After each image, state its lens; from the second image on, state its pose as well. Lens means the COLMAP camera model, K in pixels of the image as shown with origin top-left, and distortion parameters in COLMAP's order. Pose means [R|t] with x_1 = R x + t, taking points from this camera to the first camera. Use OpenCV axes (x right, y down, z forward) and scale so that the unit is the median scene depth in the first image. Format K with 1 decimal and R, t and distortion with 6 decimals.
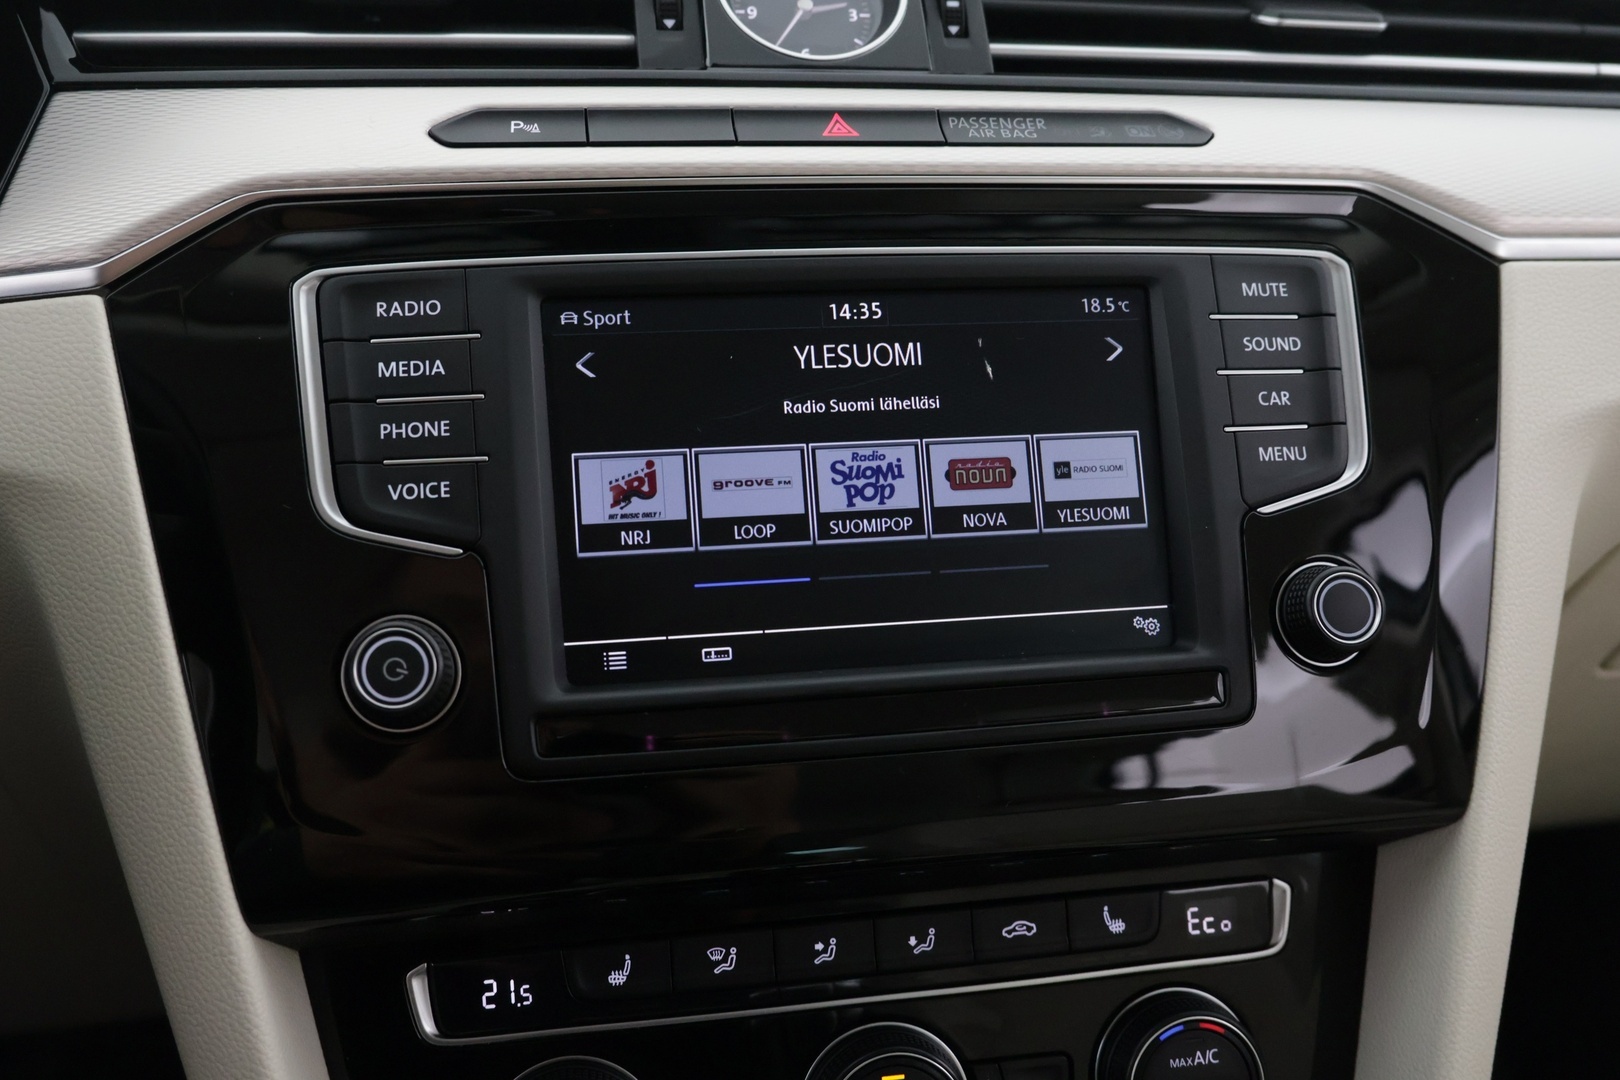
lens RADIAL K [[1473.7, 0, 806.0], [0, 1473.7, 545.6], [0, 0, 1]] dist [-0.016049, 0.000000]
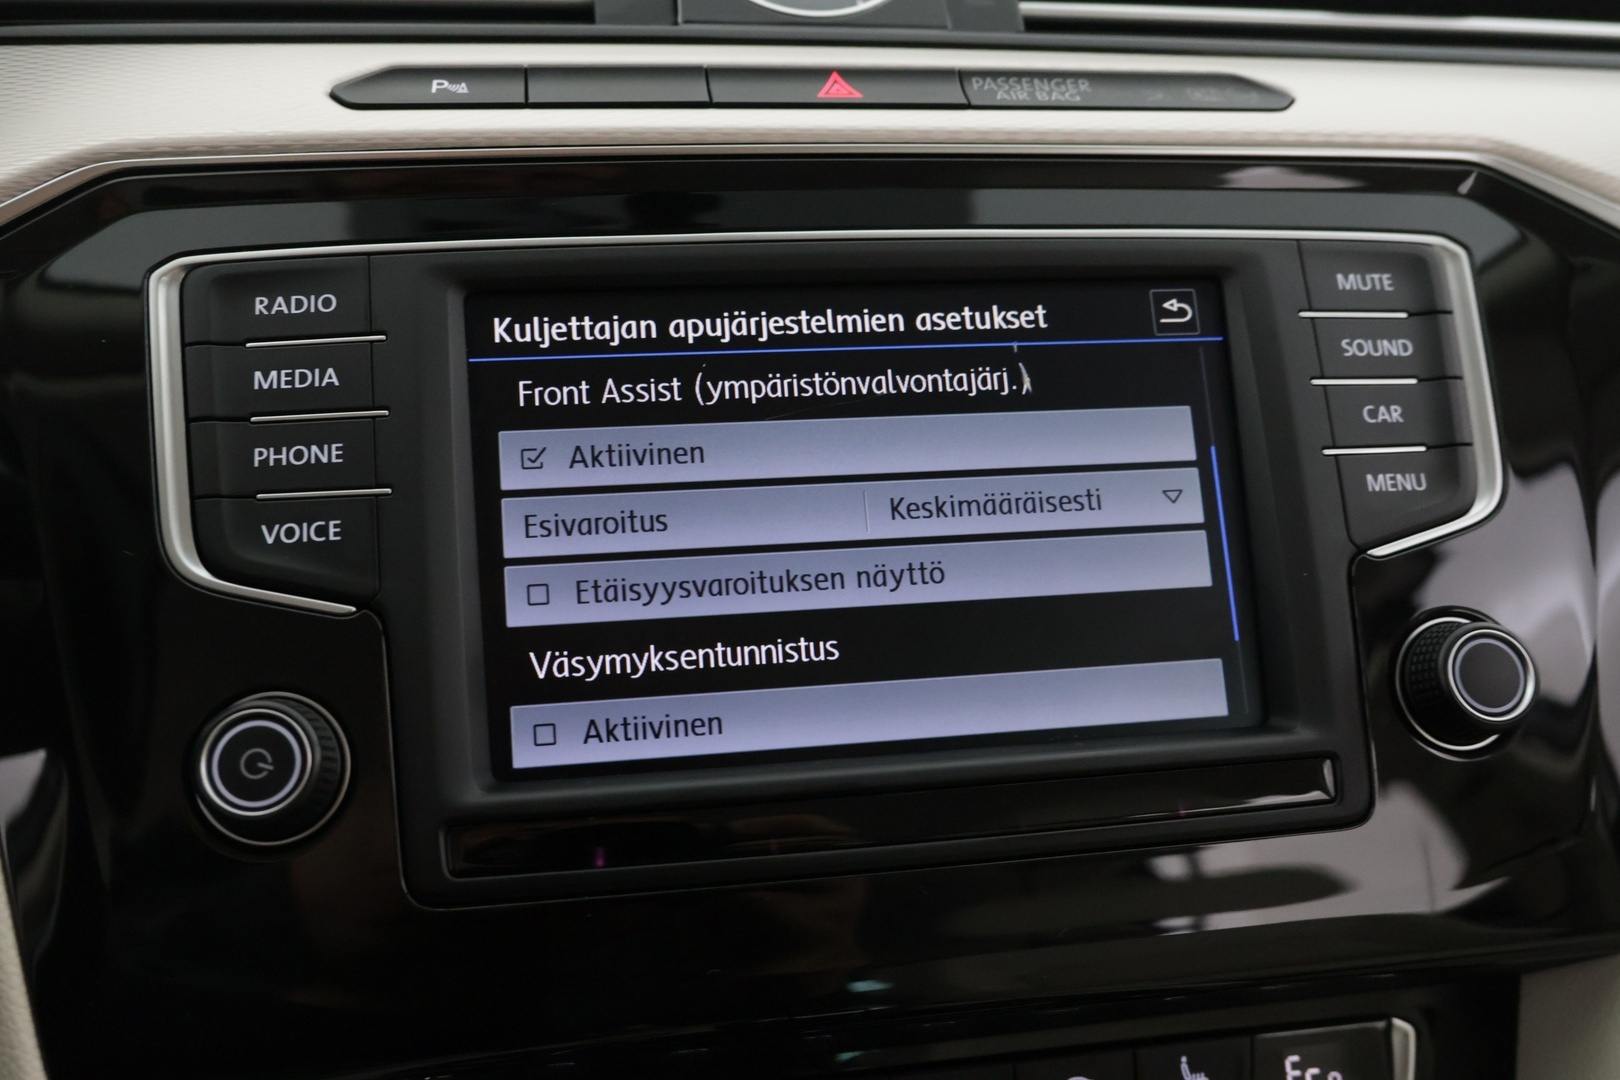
lens RADIAL K [[1473.7, 0, 807.7], [0, 1473.7, 537.8], [0, 0, 1]] dist [-0.016049, 0.000000]
pose [[0.999921, -0.007408, -0.010106, 0.012403], [0.006840, 0.998457, -0.055113, 0.009591], [0.010498, 0.055039, 0.998429, 0.204221]]
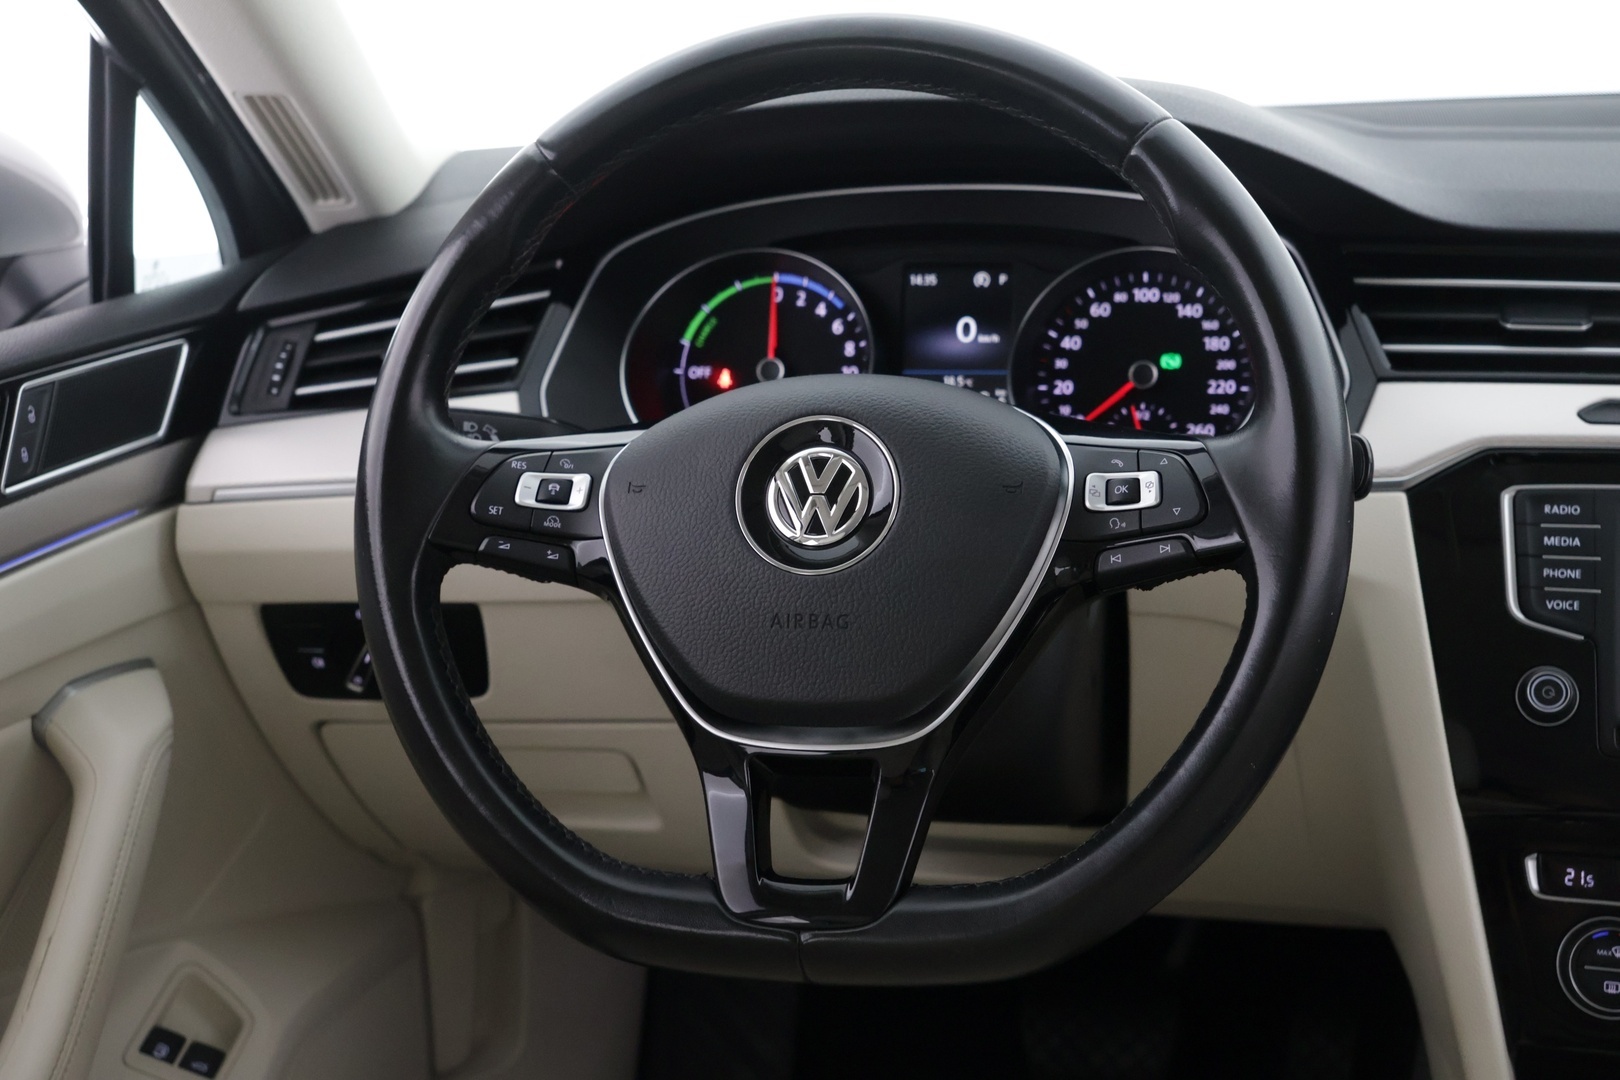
lens RADIAL K [[2161.7, 0, 790.7], [0, 2161.7, 505.6], [0, 0, 1]] dist [0.004852, 0.000000]
pose [[0.892741, 0.078000, -0.443768, 0.080285], [-0.100028, 0.994634, -0.026405, 0.009478], [0.439327, 0.067962, 0.895753, -1.867202]]
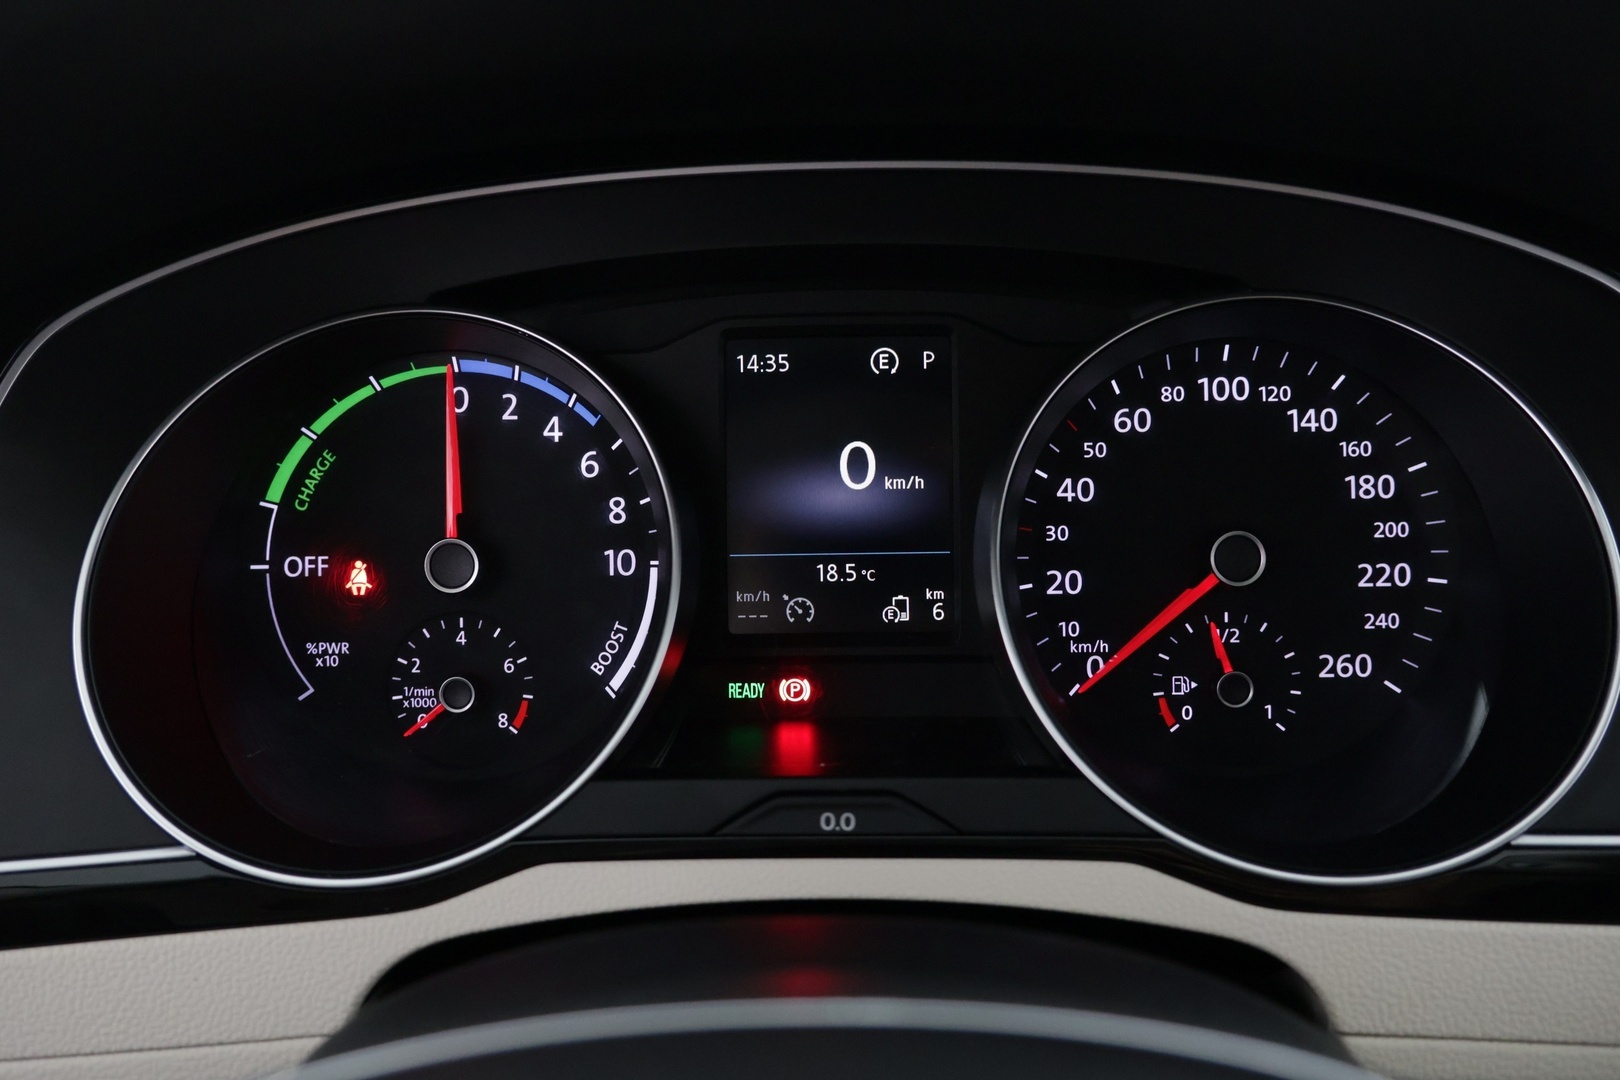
lens RADIAL K [[1380.8, 0, 811.3], [0, 1380.8, 524.3], [0, 0, 1]] dist [-0.042176, 0.043605]
pose [[0.963977, 0.065397, -0.257820, -0.889133], [-0.056185, 0.997496, 0.042947, -0.354103], [0.259983, -0.026914, 0.965238, 0.100953]]
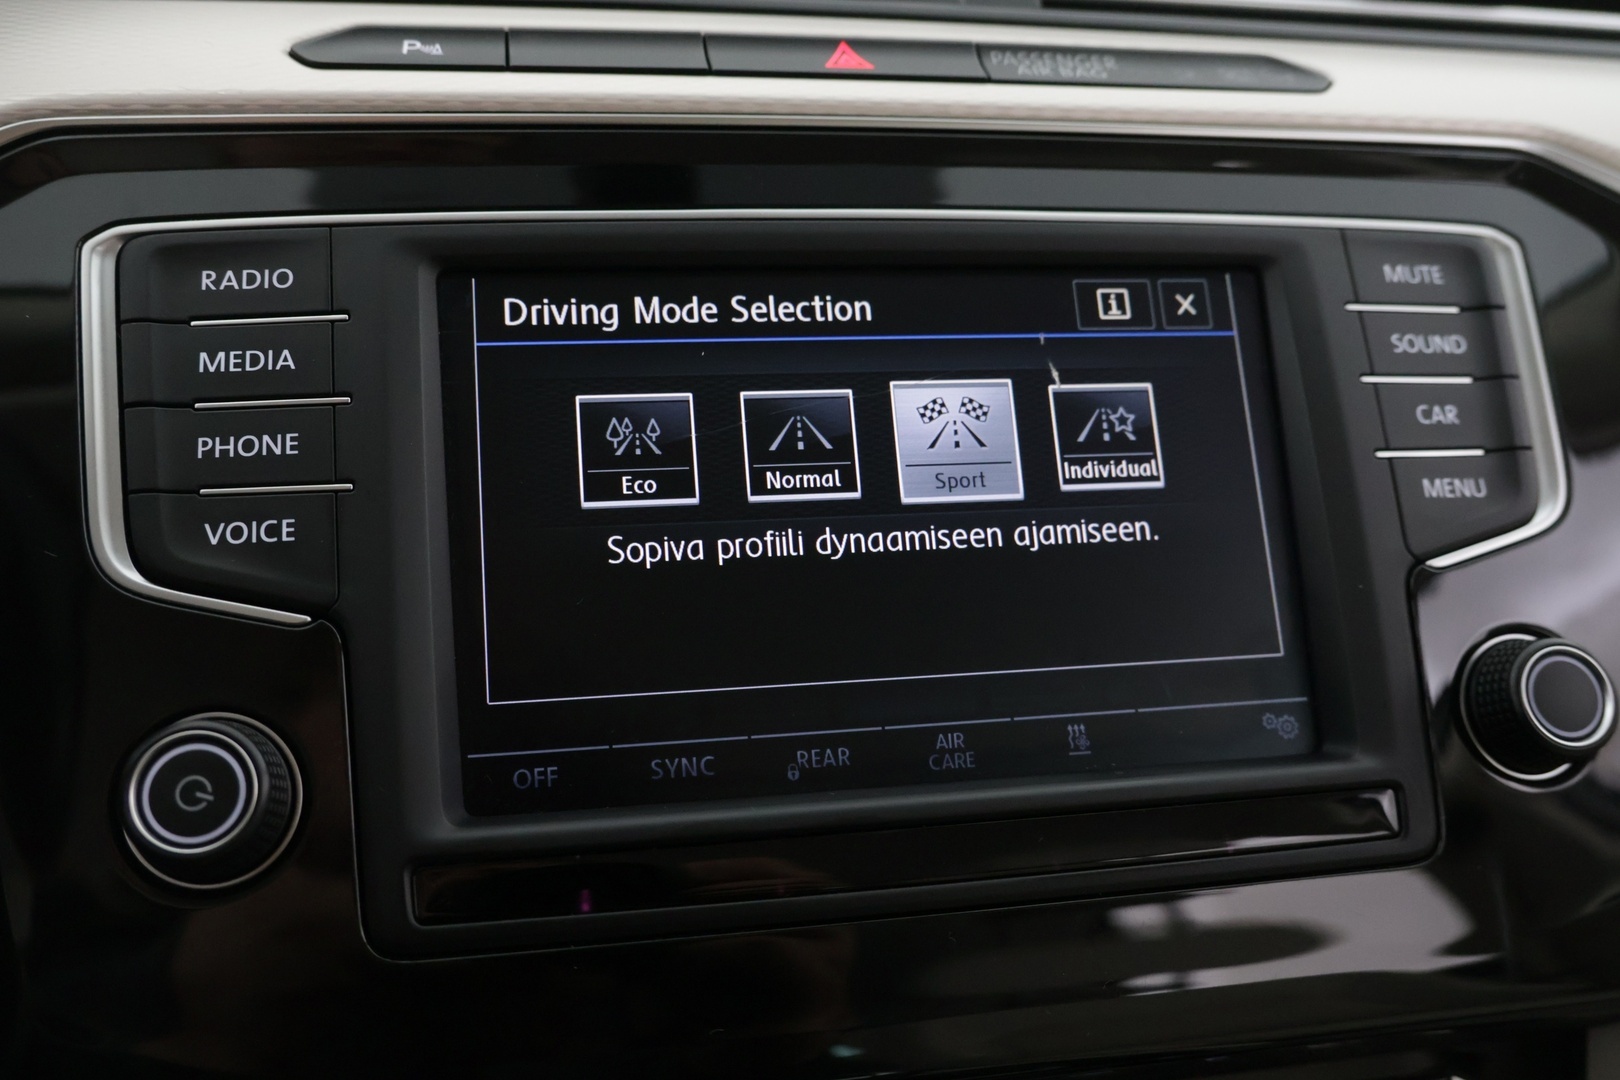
lens RADIAL K [[1473.7, 0, 807.4], [0, 1473.7, 540.0], [0, 0, 1]] dist [-0.016049, 0.000000]
pose [[0.999776, -0.004602, 0.020678, -0.014598], [0.006391, 0.996162, -0.087295, 0.025830], [-0.020197, 0.087407, 0.995968, 0.281675]]
